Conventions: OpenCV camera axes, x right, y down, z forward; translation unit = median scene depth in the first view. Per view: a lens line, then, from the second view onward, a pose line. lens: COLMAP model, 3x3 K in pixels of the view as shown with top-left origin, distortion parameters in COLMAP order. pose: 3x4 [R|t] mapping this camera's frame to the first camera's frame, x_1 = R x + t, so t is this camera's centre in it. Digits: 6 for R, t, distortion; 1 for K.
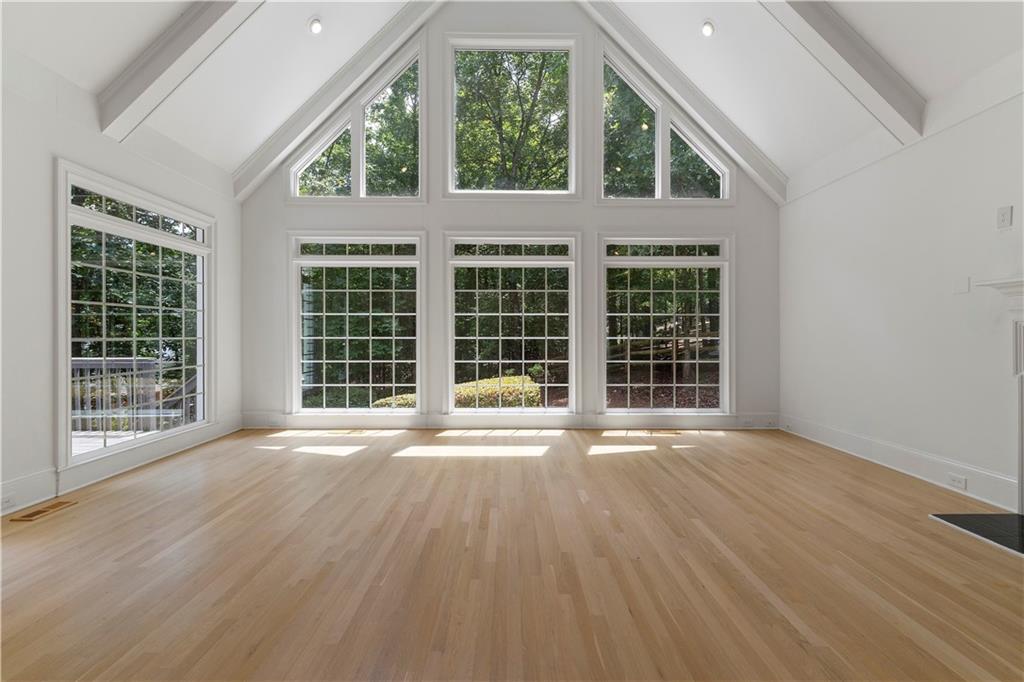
lens RADIAL K [[440.8, 0, 519.8], [0, 440.8, 337.0], [0, 0, 1]] dist [0.009635, 0.000746]
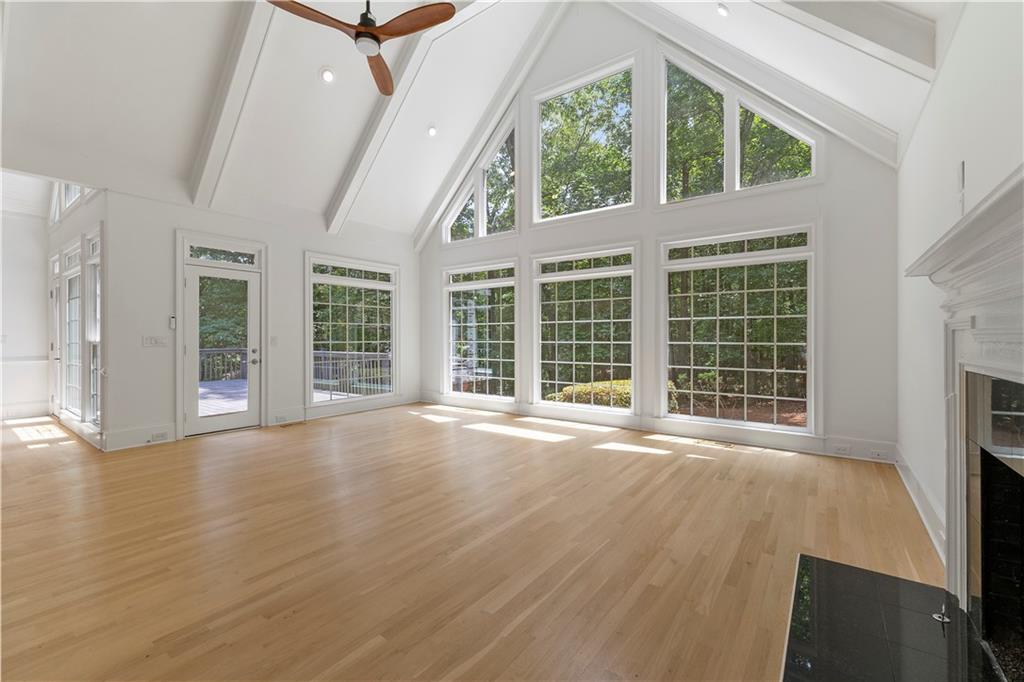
lens RADIAL K [[440.8, 0, 520.7], [0, 440.8, 341.0], [0, 0, 1]] dist [0.009635, 0.000746]
pose [[0.798003, 0.002359, -0.602649, 0.529642], [-0.003219, 0.999995, -0.000349, -0.000498], [0.602645, 0.002218, 0.798007, 0.002679]]
